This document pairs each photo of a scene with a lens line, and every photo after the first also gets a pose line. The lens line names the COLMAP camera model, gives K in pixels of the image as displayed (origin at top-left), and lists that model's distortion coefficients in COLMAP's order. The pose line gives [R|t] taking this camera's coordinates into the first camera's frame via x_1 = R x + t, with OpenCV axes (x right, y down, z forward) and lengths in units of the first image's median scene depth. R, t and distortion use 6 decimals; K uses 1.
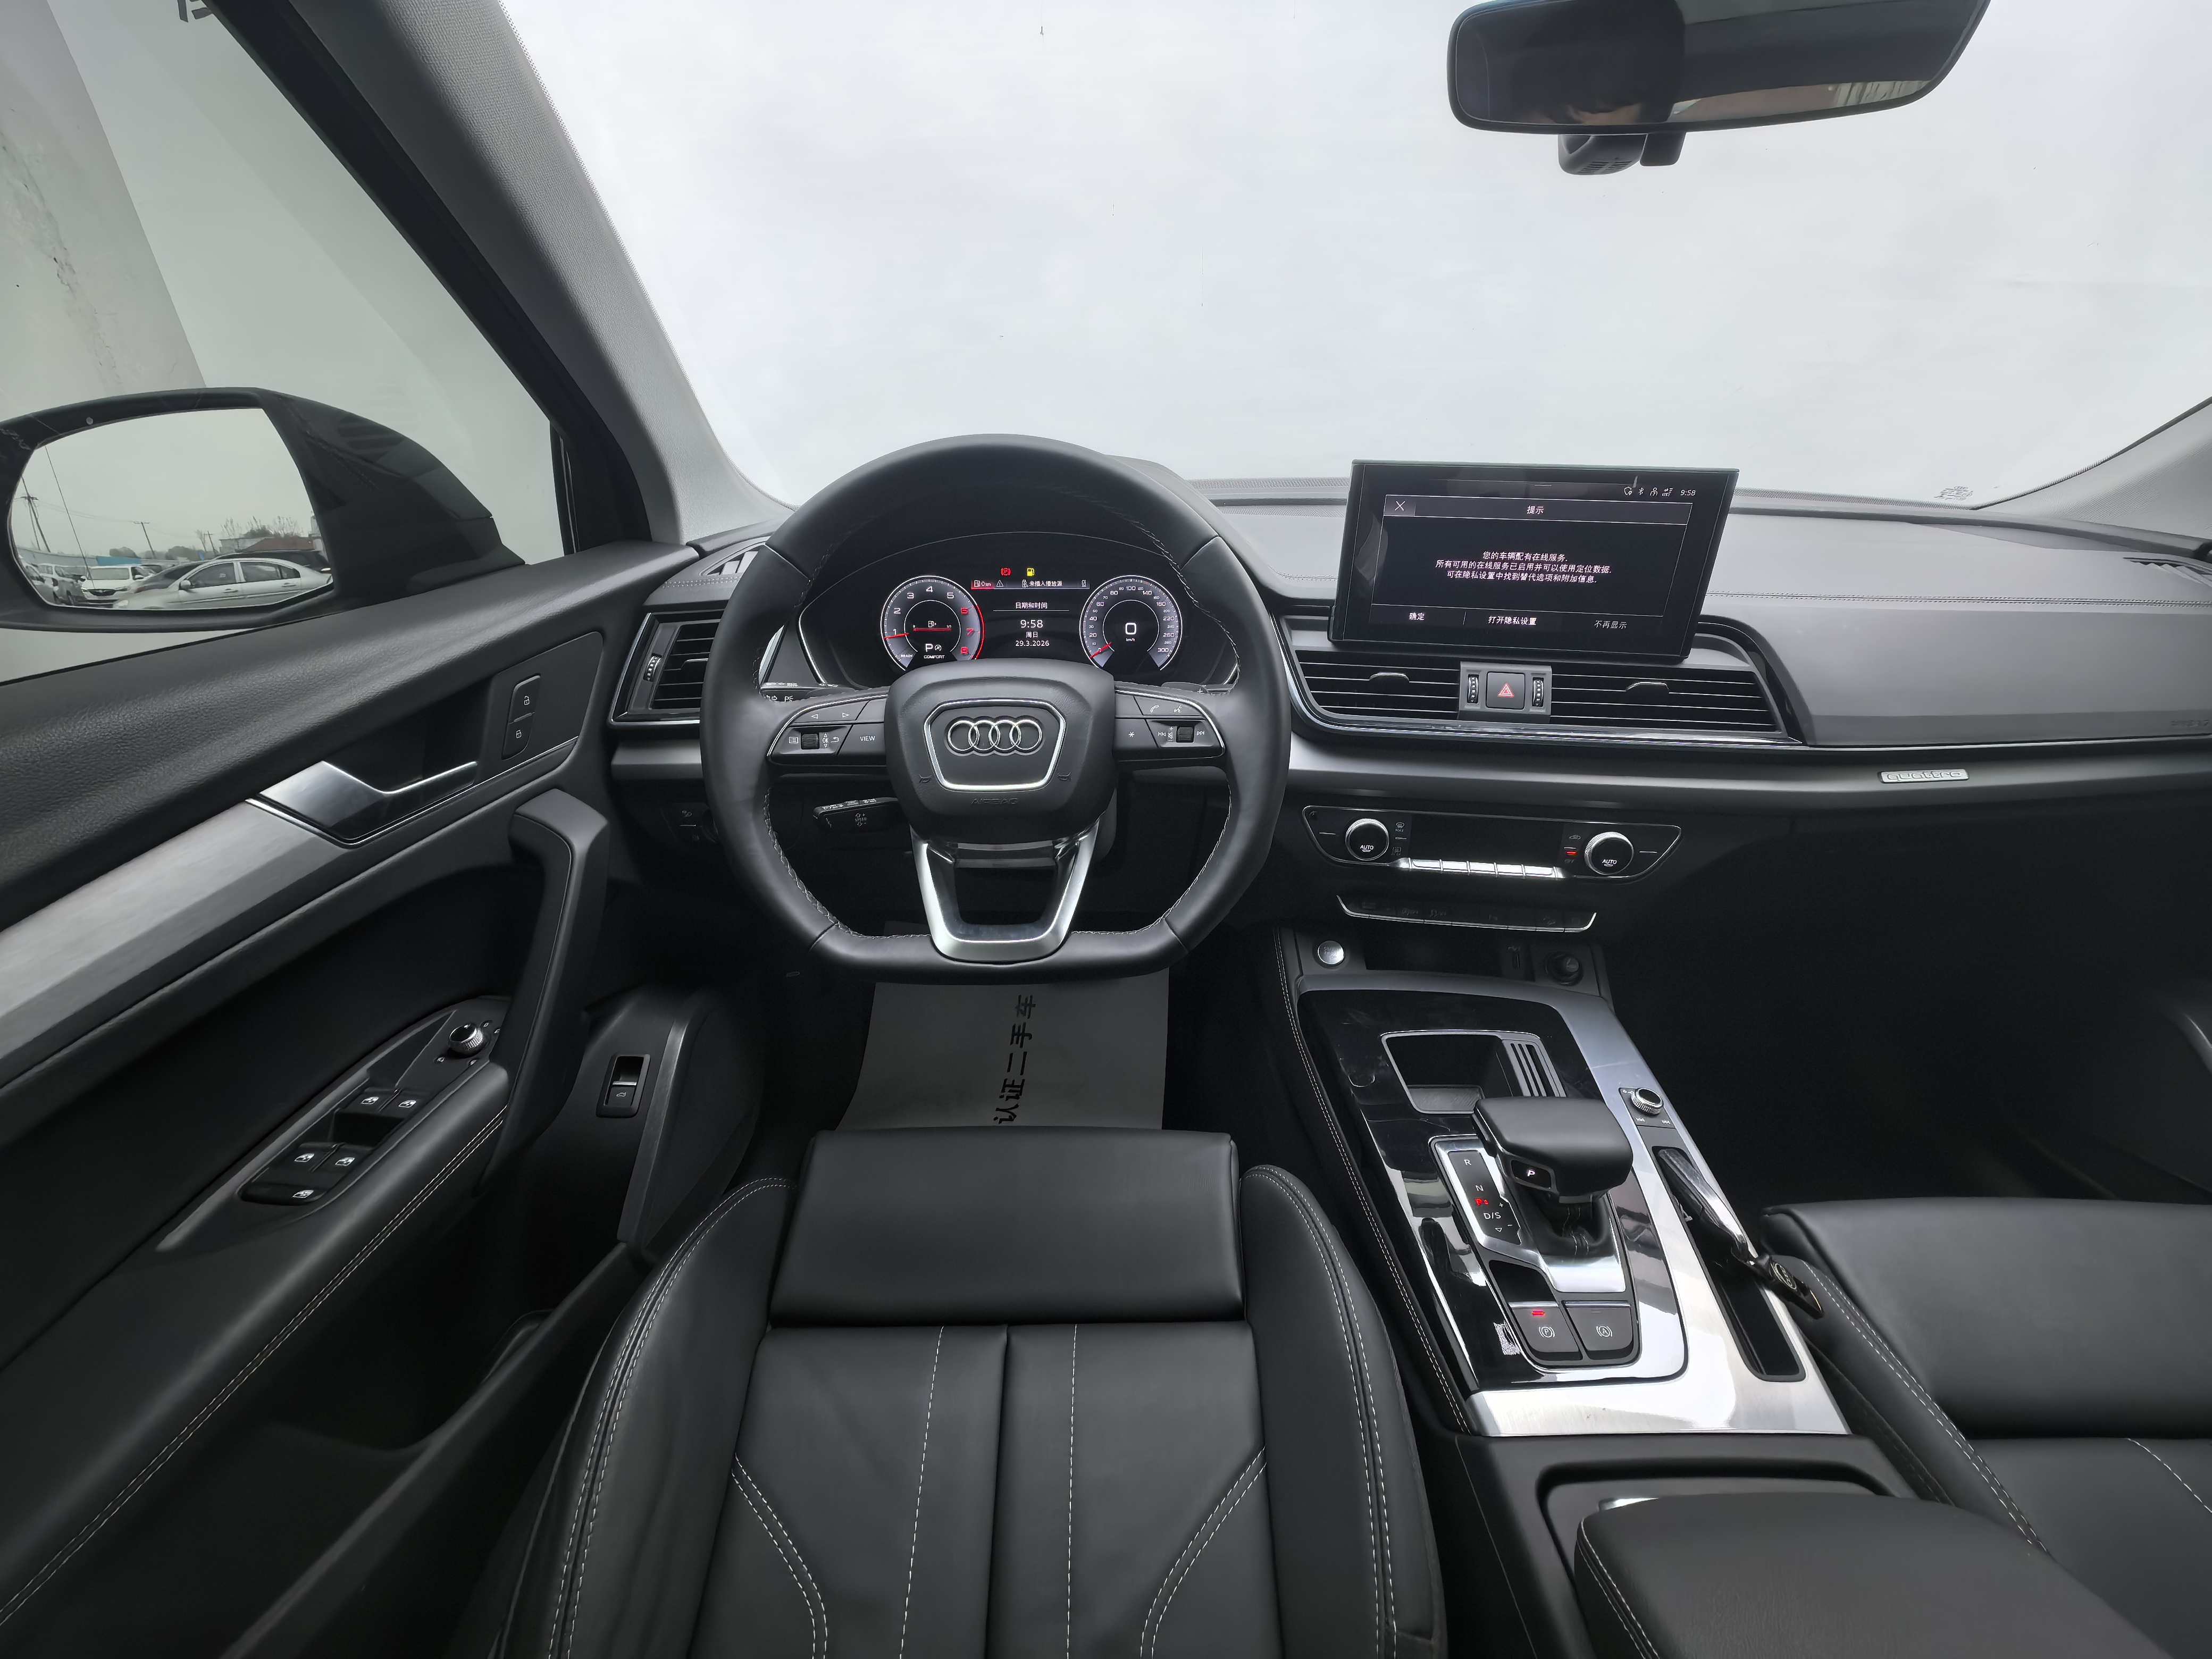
lens RADIAL K [[892.6, 0, 1106.9], [0, 892.6, 829.4], [0, 0, 1]] dist [-0.006482, 0.002852]
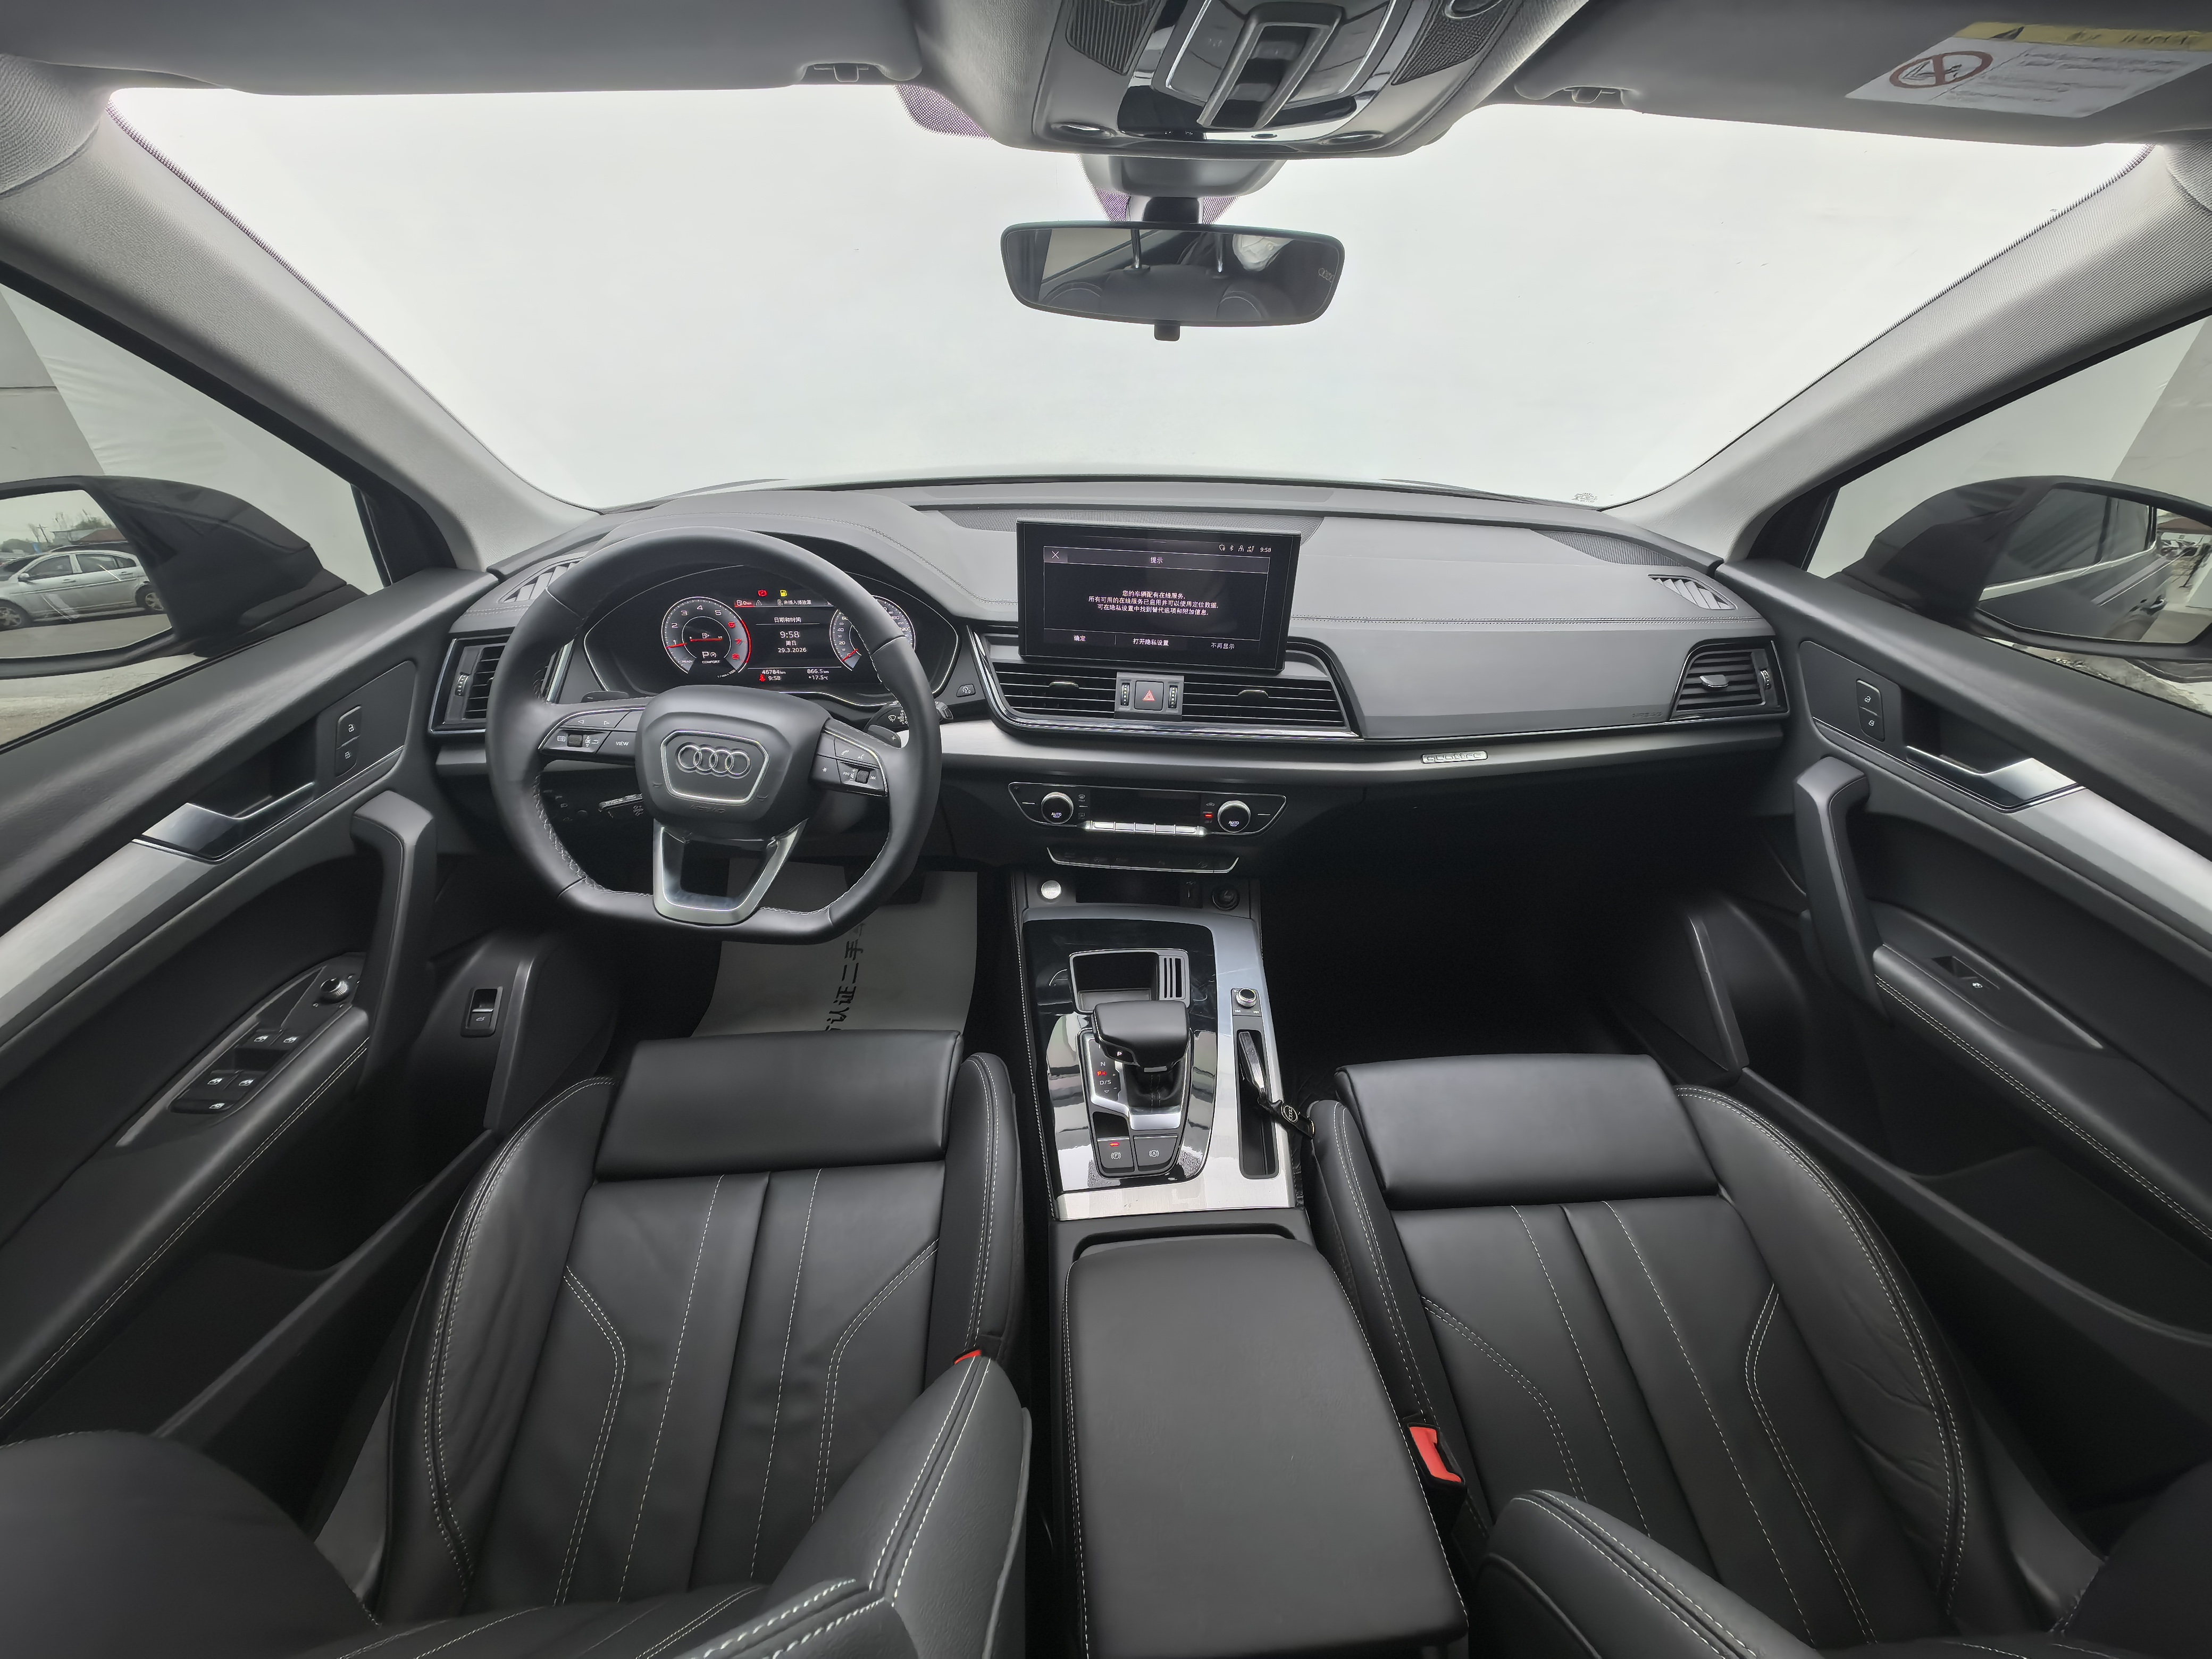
lens RADIAL K [[892.6, 0, 1110.5], [0, 892.6, 836.1], [0, 0, 1]] dist [-0.006482, 0.002852]
pose [[0.997235, -0.024183, 0.070268, 0.304003], [0.014669, 0.991023, 0.132885, -0.130750], [-0.072850, -0.131487, 0.988637, -0.320139]]
